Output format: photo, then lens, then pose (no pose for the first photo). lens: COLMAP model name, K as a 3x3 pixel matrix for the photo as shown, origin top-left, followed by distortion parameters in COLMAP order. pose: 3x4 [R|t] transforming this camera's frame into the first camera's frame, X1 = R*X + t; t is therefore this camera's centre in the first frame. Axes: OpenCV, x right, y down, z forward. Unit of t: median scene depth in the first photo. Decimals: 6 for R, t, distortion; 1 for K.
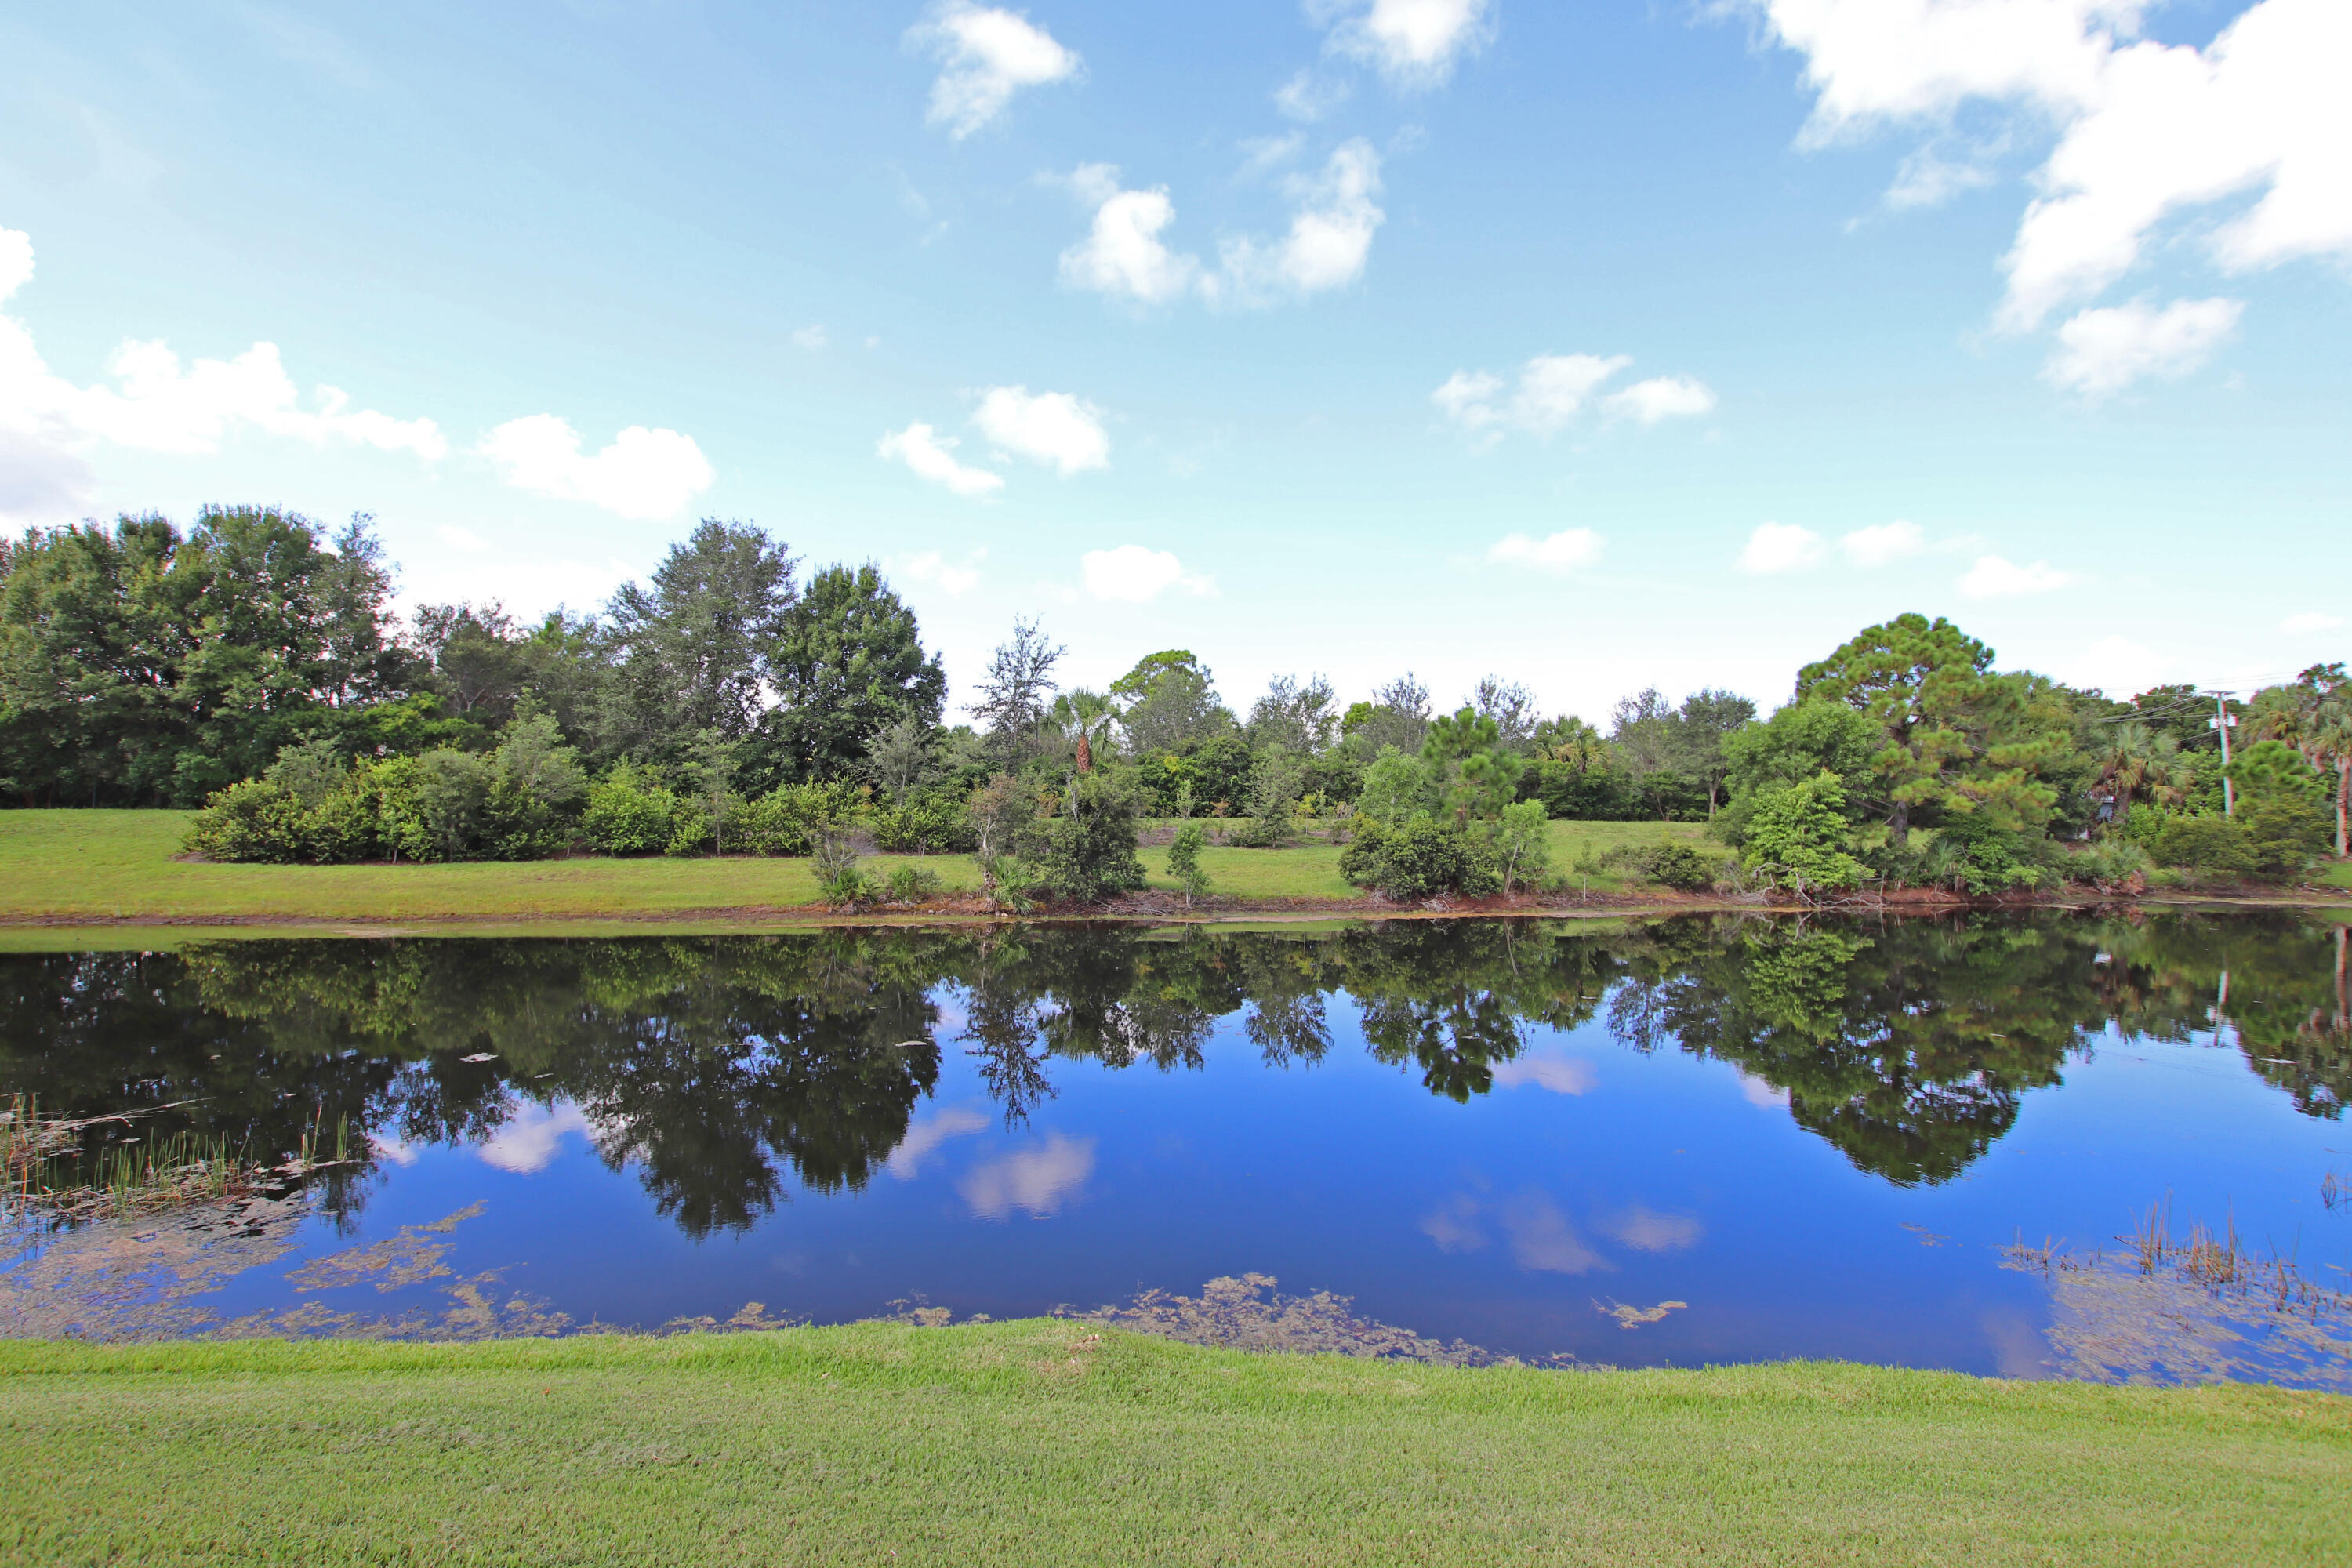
lens RADIAL K [[1101.3, 0, 1167.0], [0, 1101.3, 783.6], [0, 0, 1]] dist [-0.032474, 0.003779]
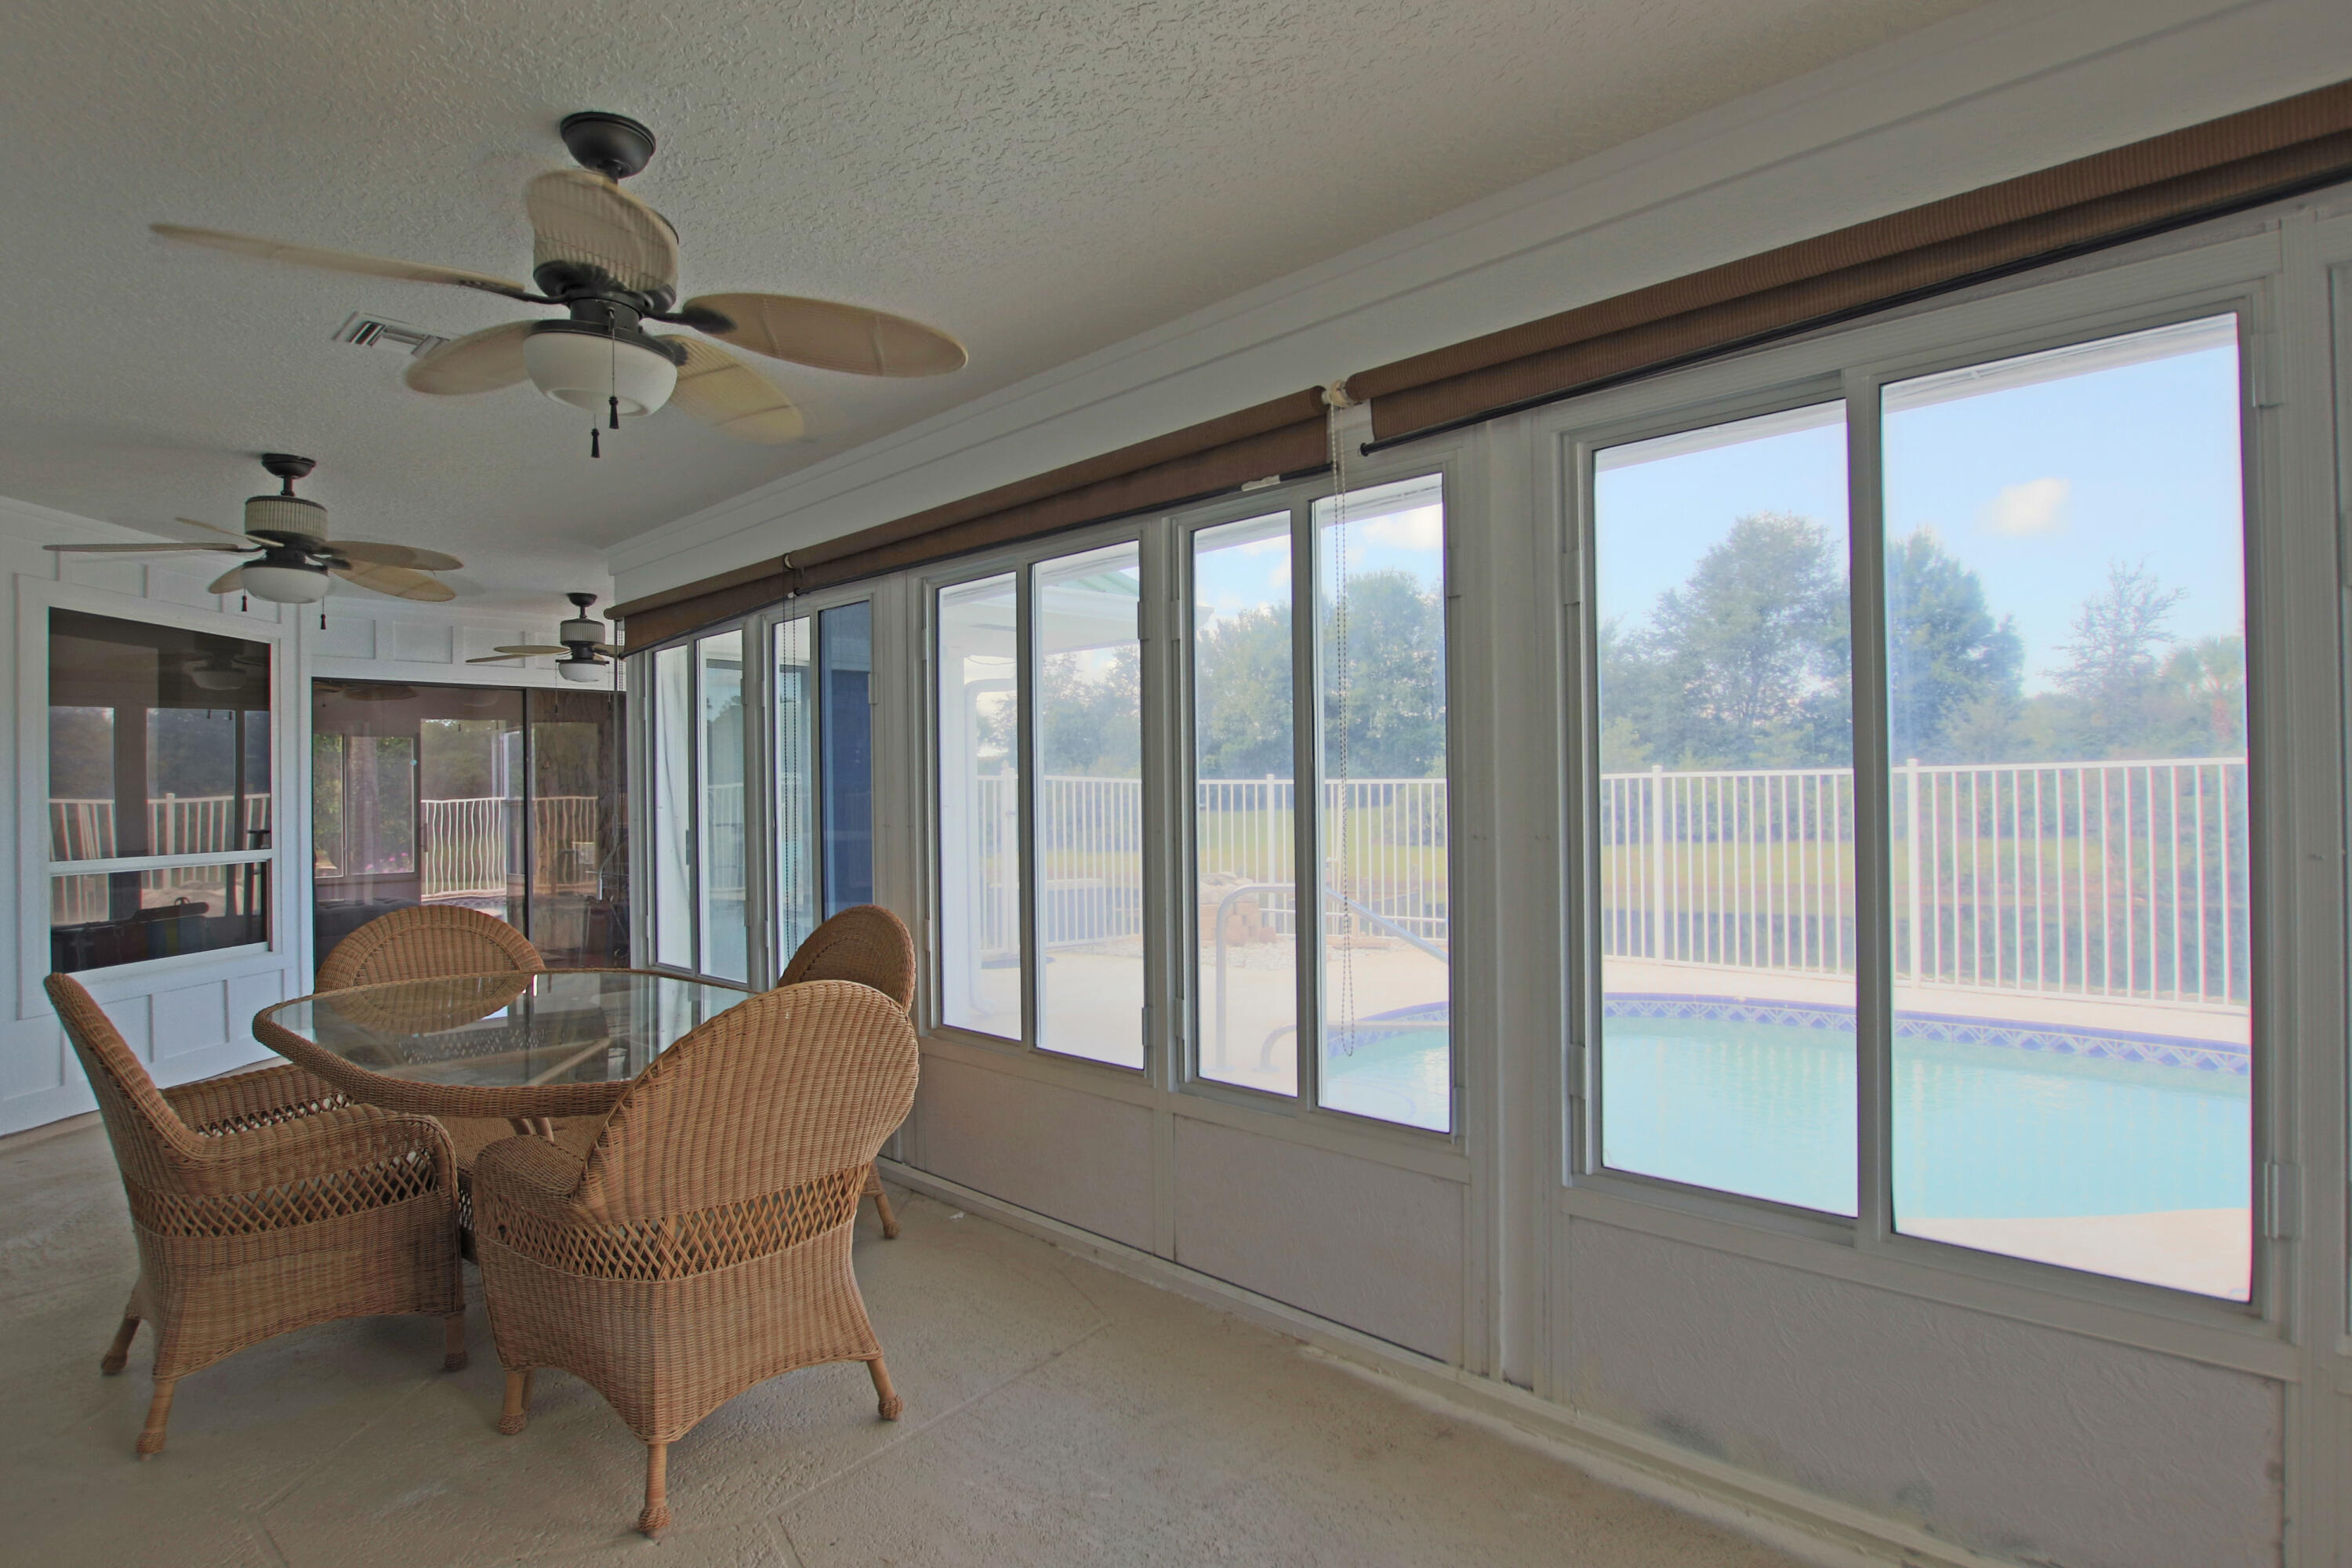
lens RADIAL K [[1232.1, 0, 1187.5], [0, 1232.1, 780.8], [0, 0, 1]] dist [0.000288, -0.004165]
pose [[0.727191, -0.037166, -0.685428, -0.012840], [0.039751, 0.999138, -0.012002, 0.000413], [0.685283, -0.018519, 0.728041, -0.219486]]
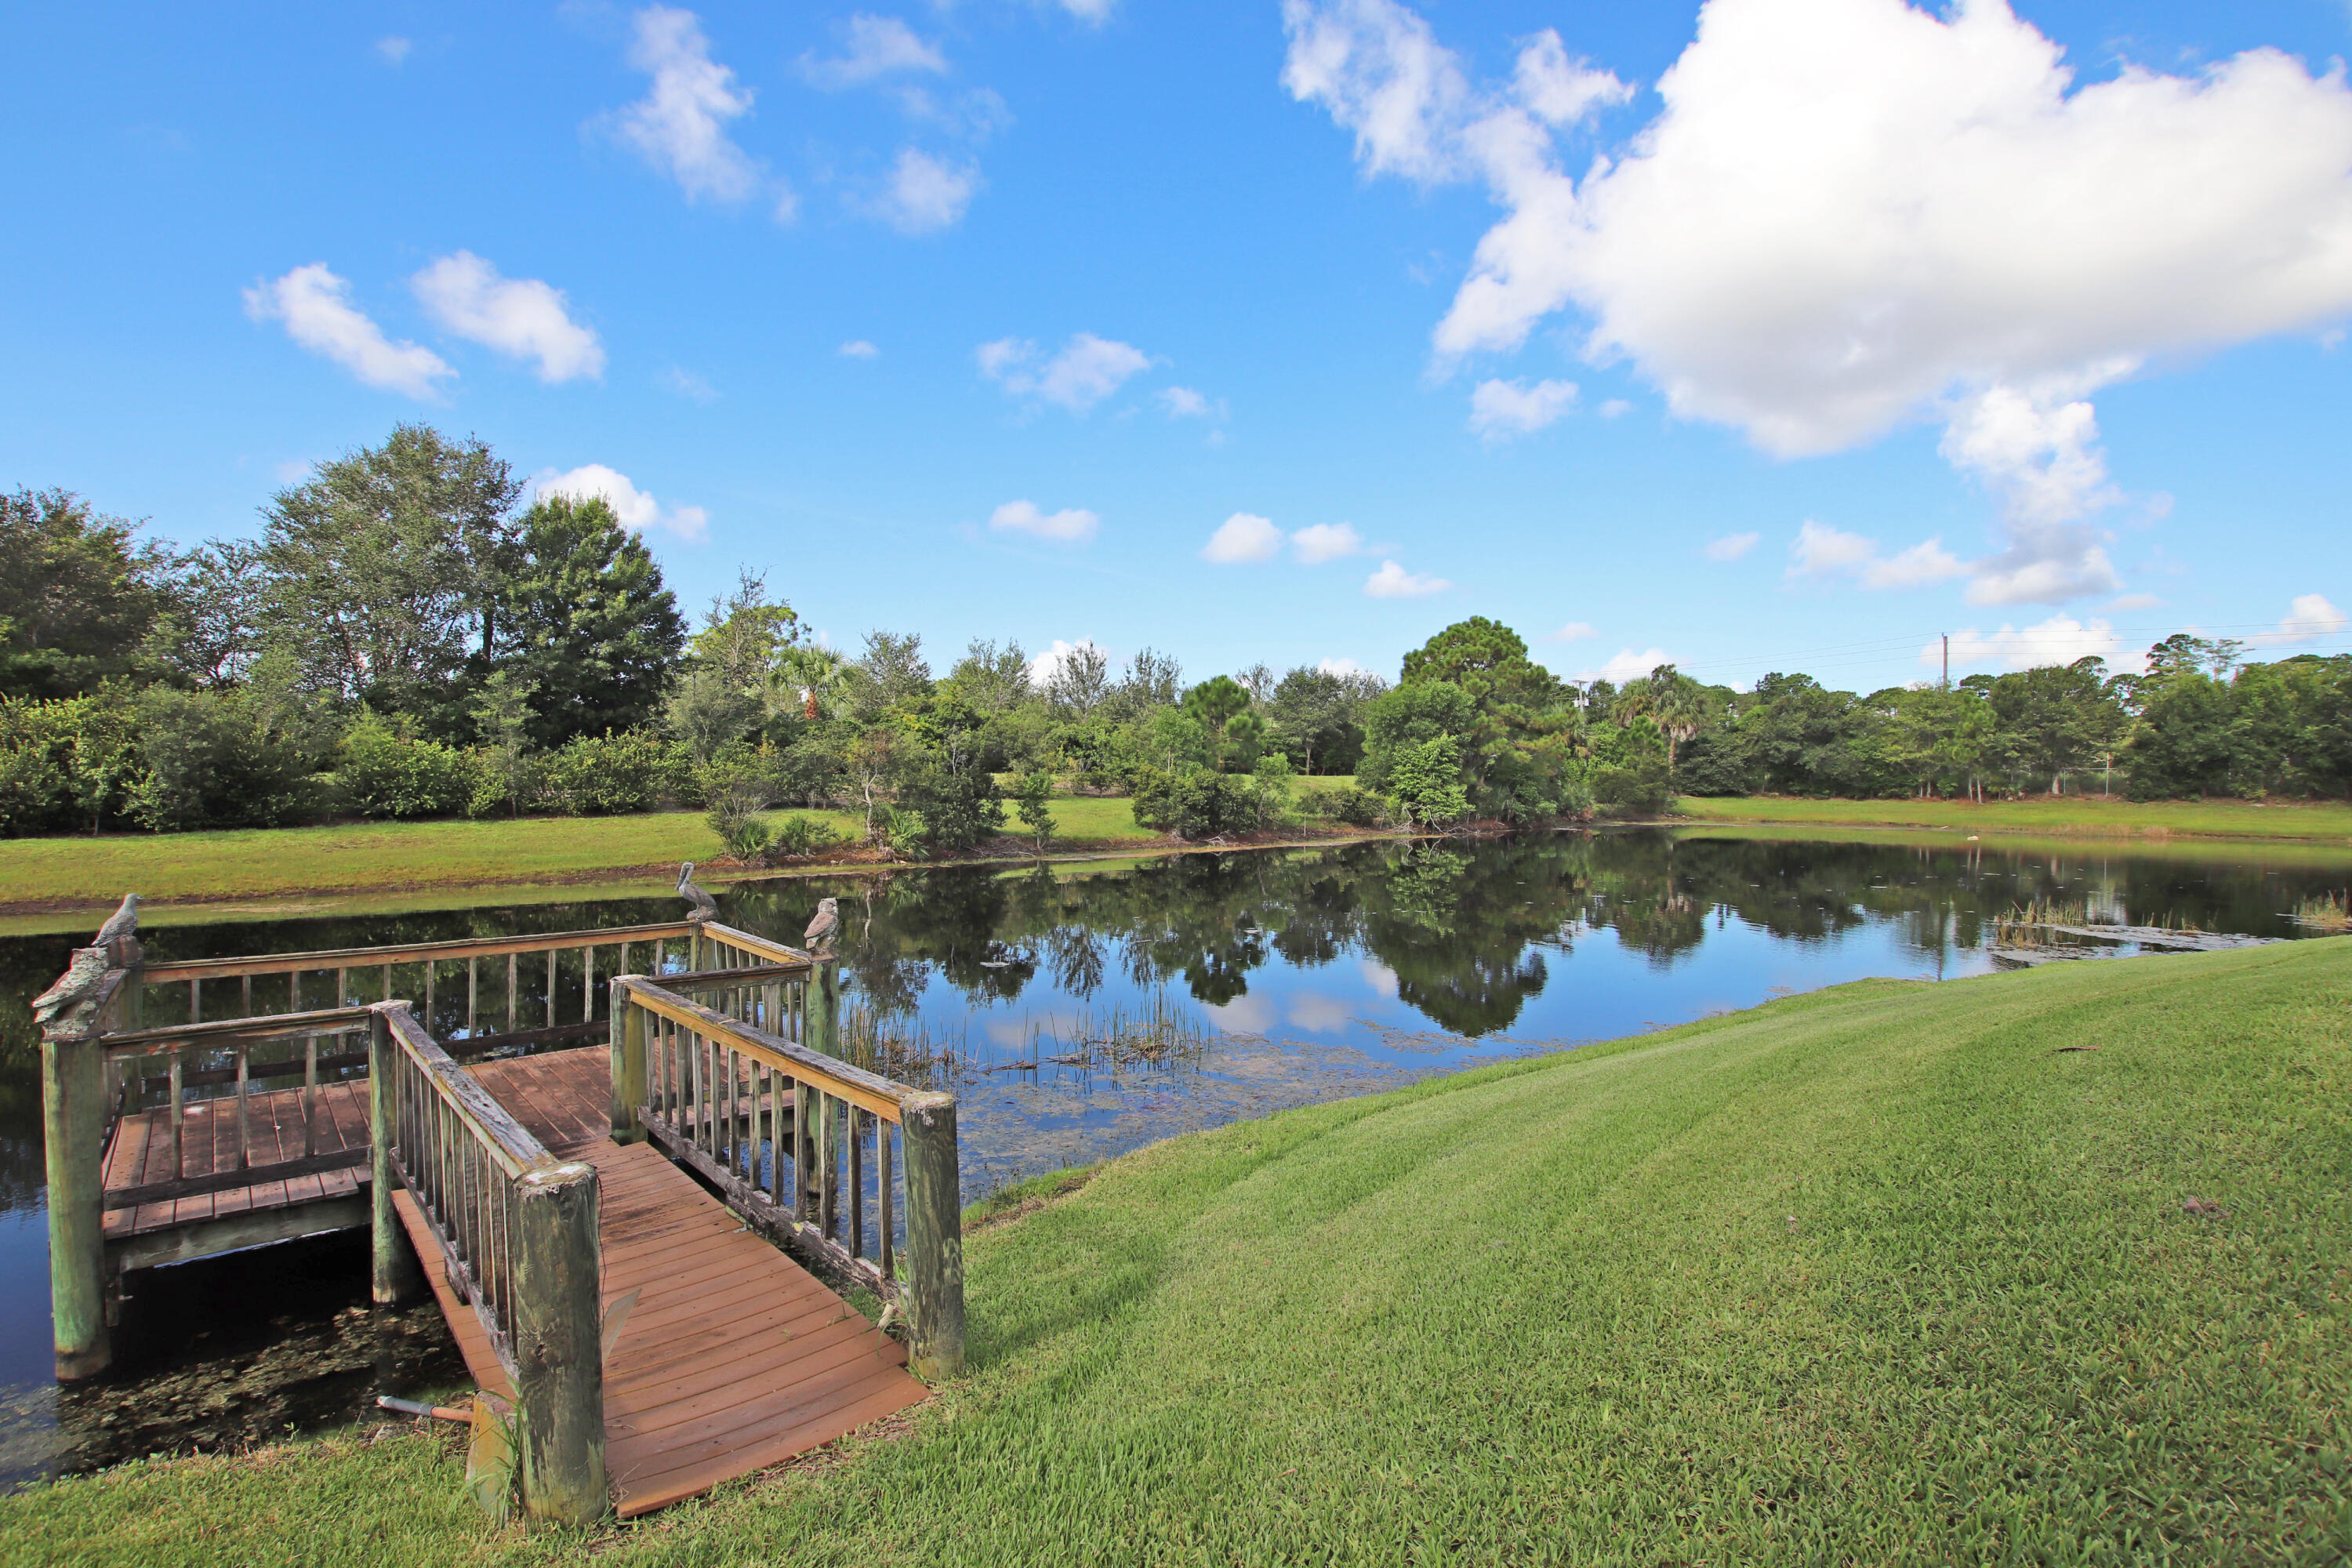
lens RADIAL K [[1101.3, 0, 1166.4], [0, 1101.3, 786.7], [0, 0, 1]] dist [-0.032474, 0.003779]
pose [[0.882381, -0.014612, 0.470308, -0.306269], [-0.000879, 0.999465, 0.032700, 0.010117], [-0.470534, -0.029268, 0.881896, -0.023911]]
